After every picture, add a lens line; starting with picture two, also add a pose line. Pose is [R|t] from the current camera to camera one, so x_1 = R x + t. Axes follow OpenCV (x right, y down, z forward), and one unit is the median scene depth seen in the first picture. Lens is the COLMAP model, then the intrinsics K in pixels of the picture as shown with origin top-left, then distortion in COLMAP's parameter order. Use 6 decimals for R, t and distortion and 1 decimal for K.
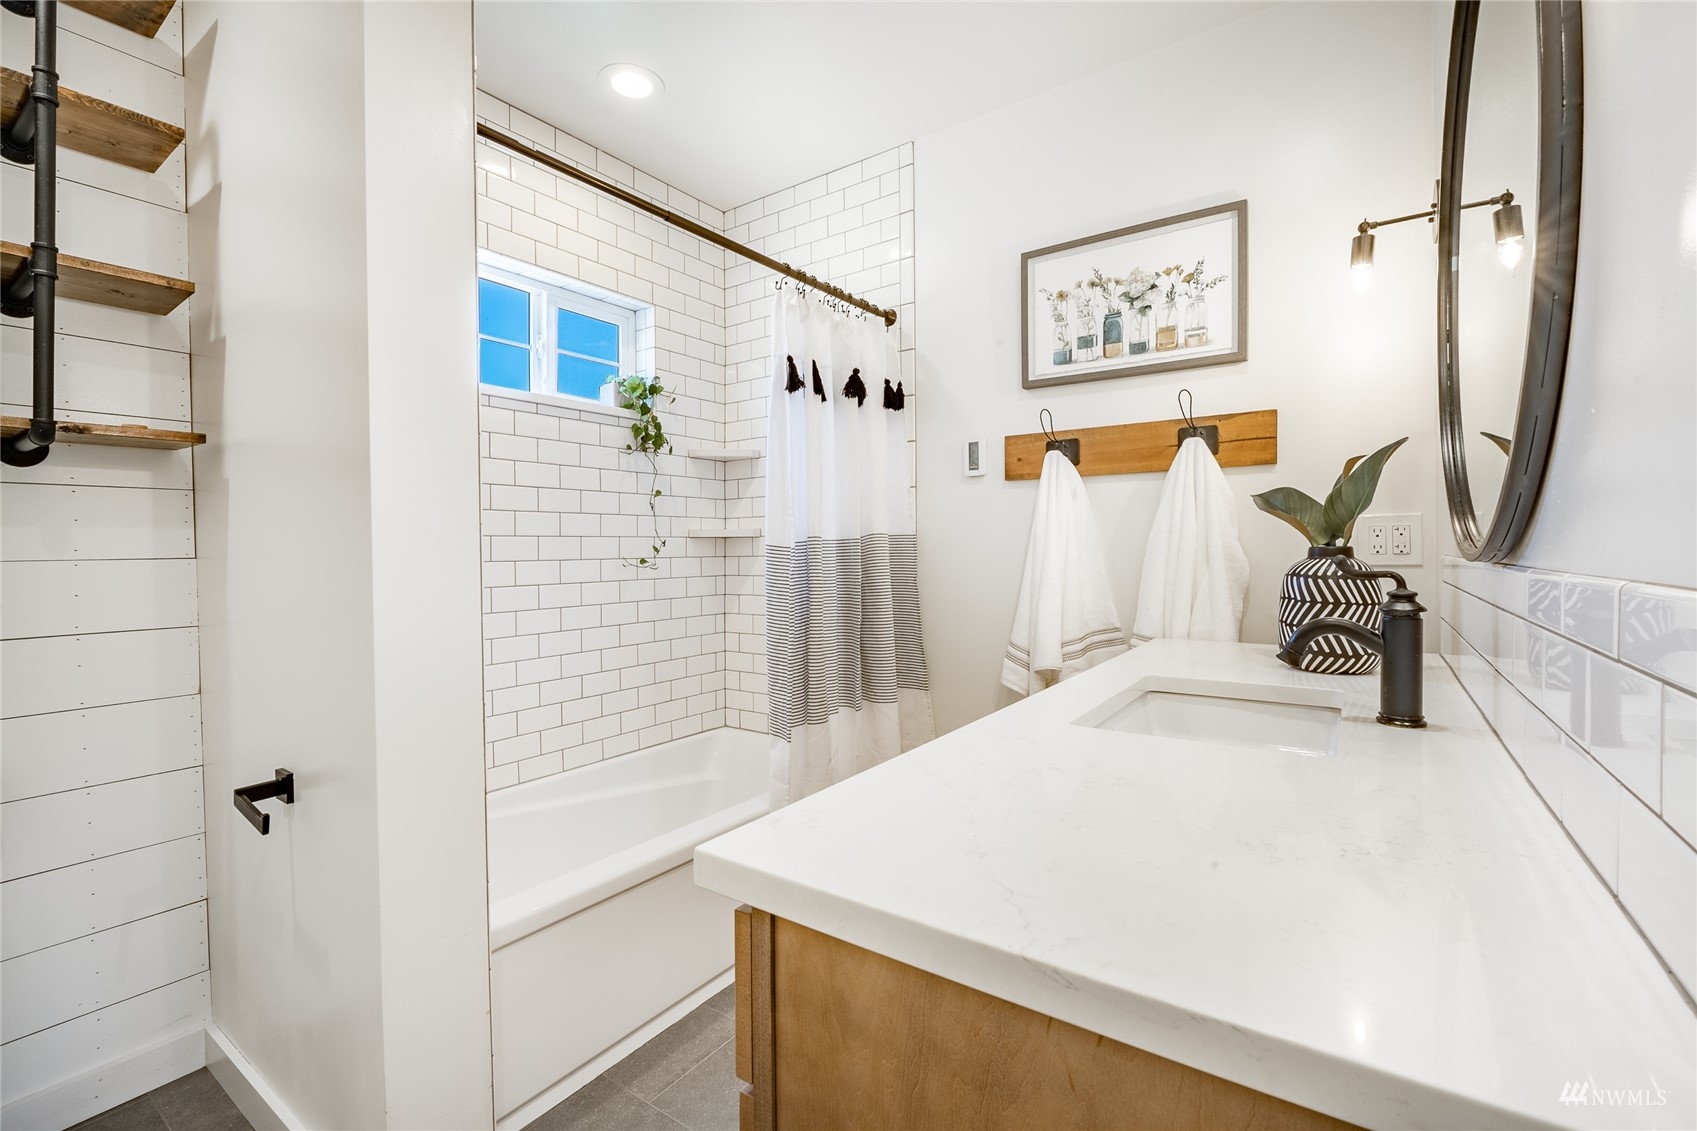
lens RADIAL K [[734.4, 0, 857.5], [0, 734.4, 559.7], [0, 0, 1]] dist [-0.000196, -0.000165]
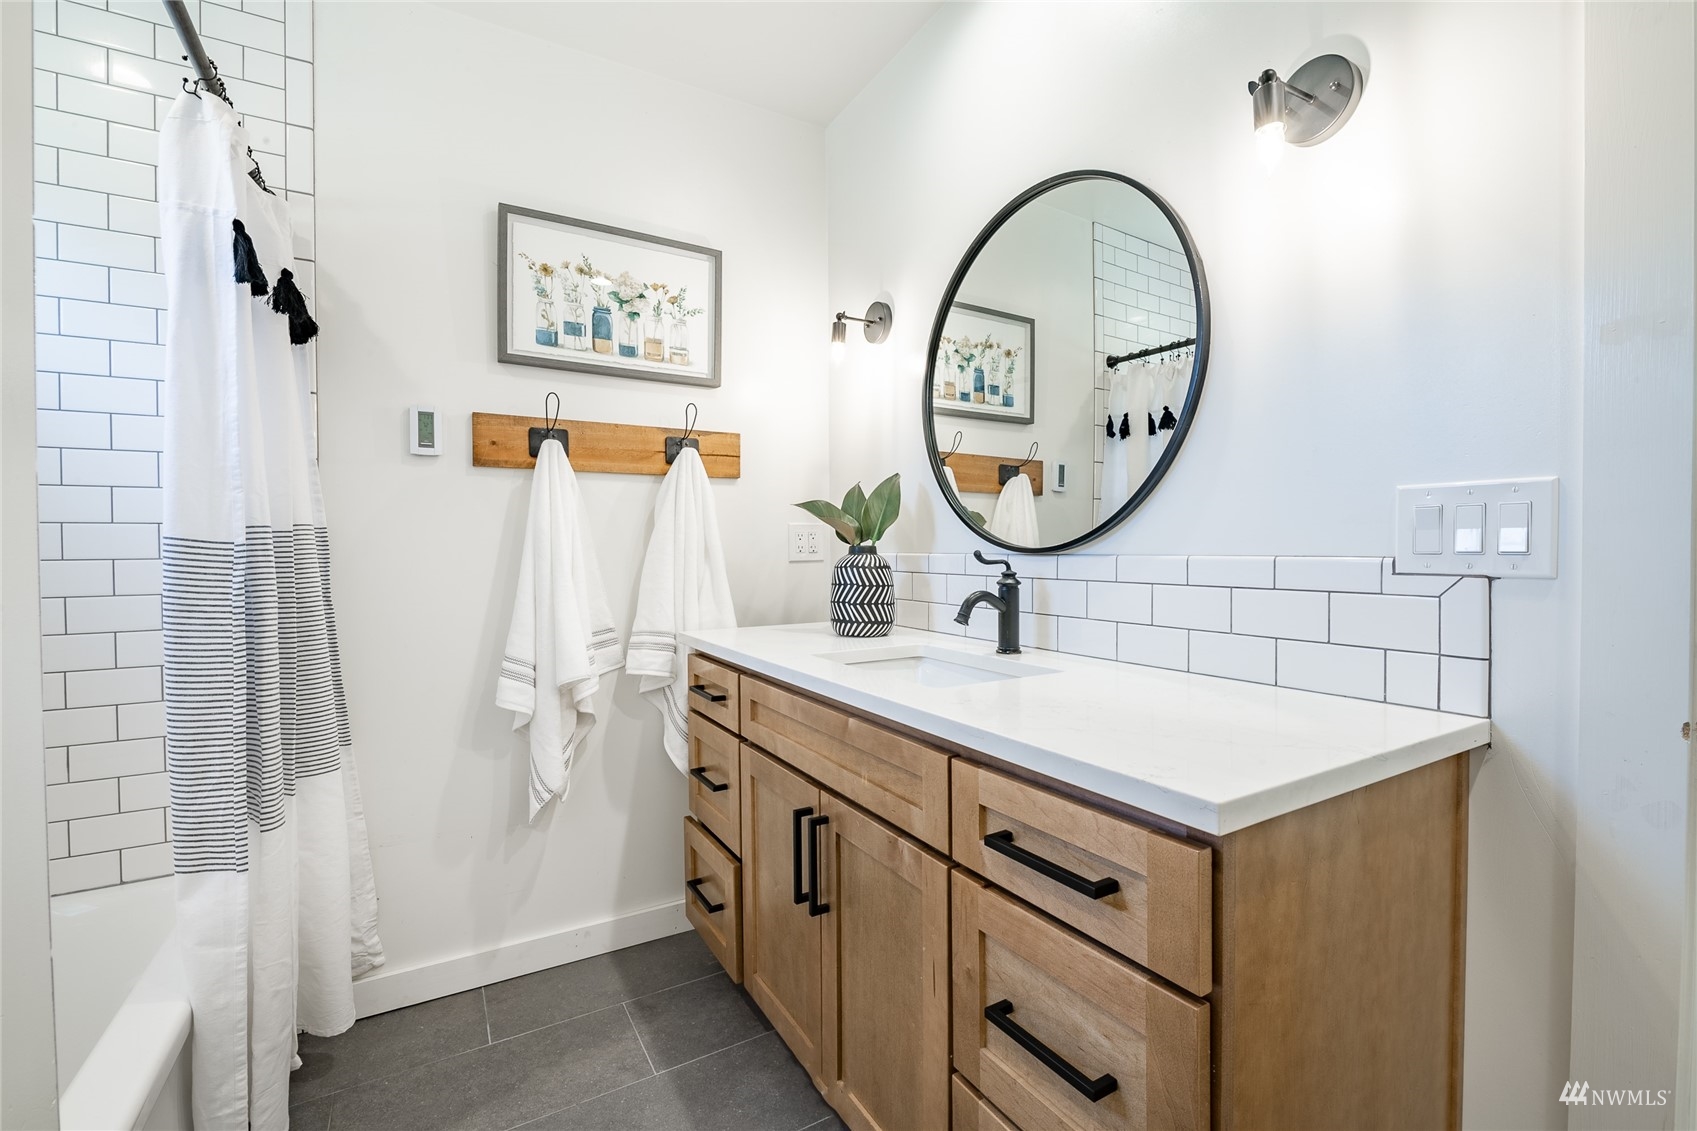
lens RADIAL K [[734.4, 0, 859.0], [0, 734.4, 559.8], [0, 0, 1]] dist [-0.000196, -0.000165]
pose [[0.410054, -0.010744, 0.911998, -0.416132], [0.015255, 0.999872, 0.004920, 0.001175], [-0.911934, 0.011895, 0.410165, 0.291688]]
